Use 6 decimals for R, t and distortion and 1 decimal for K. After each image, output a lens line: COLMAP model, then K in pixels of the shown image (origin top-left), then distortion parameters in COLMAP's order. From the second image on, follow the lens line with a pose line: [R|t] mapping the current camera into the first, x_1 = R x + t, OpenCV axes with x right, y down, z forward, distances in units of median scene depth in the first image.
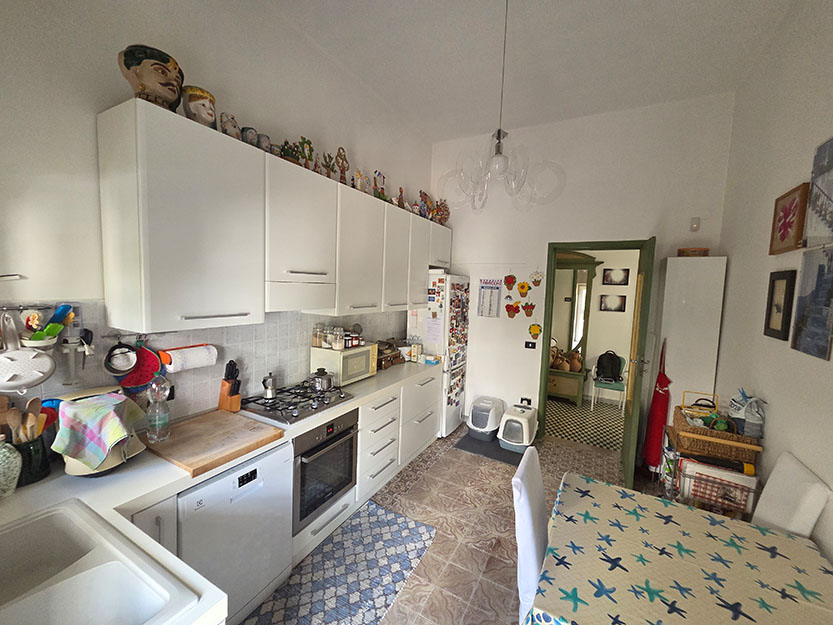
lens RADIAL K [[341.6, 0, 416.0], [0, 341.6, 311.8], [0, 0, 1]] dist [0.000805, -0.000157]
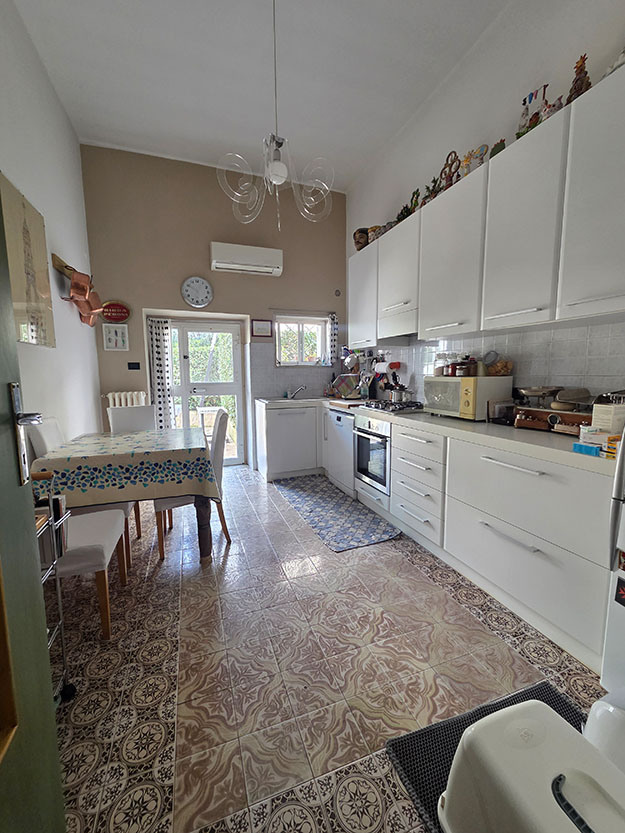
lens RADIAL K [[341.6, 0, 312.6], [0, 341.6, 415.6], [0, 0, 1]] dist [0.000805, -0.000157]
pose [[-0.658961, 0.060186, -0.749765, 0.809582], [-0.075506, 0.986466, 0.145548, 0.118777], [0.748378, 0.152522, -0.645498, 1.525657]]
